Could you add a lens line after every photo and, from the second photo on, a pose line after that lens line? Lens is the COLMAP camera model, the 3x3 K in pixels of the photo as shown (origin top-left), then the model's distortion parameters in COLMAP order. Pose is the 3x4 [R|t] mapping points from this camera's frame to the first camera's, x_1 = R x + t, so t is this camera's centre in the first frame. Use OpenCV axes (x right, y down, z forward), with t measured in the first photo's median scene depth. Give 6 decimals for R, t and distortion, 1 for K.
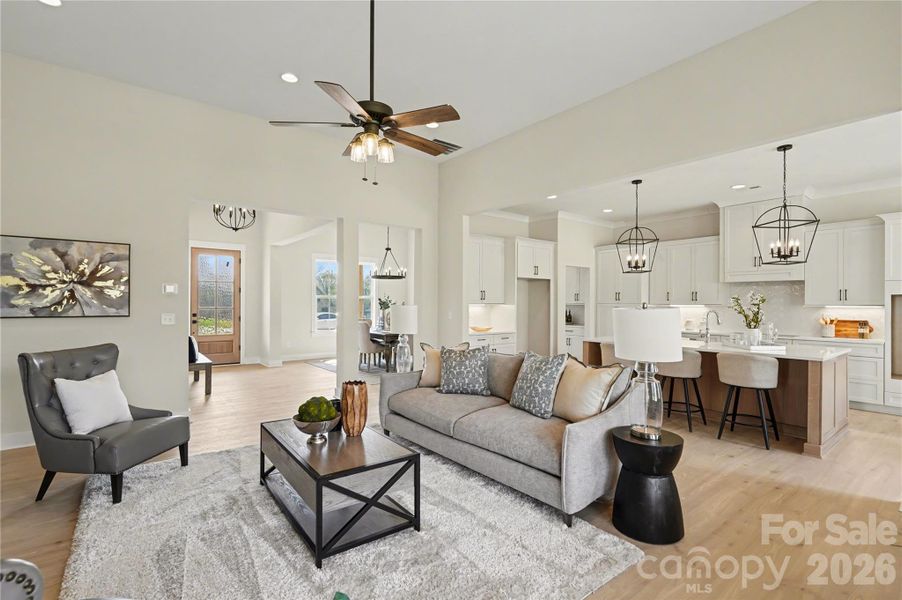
lens RADIAL K [[433.6, 0, 447.9], [0, 433.6, 300.5], [0, 0, 1]] dist [0.001141, 0.000042]
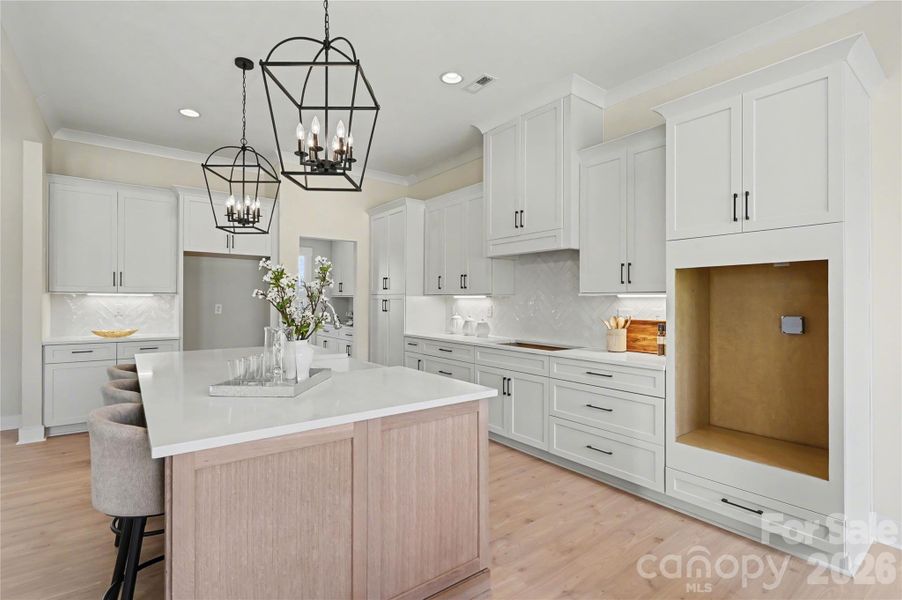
lens RADIAL K [[433.6, 0, 449.6], [0, 433.6, 300.9], [0, 0, 1]] dist [0.001141, 0.000042]
pose [[0.999980, 0.000288, -0.006304, 0.673082], [-0.000241, 0.999972, 0.007415, 0.016274], [0.006306, -0.007414, 0.999953, 0.448856]]
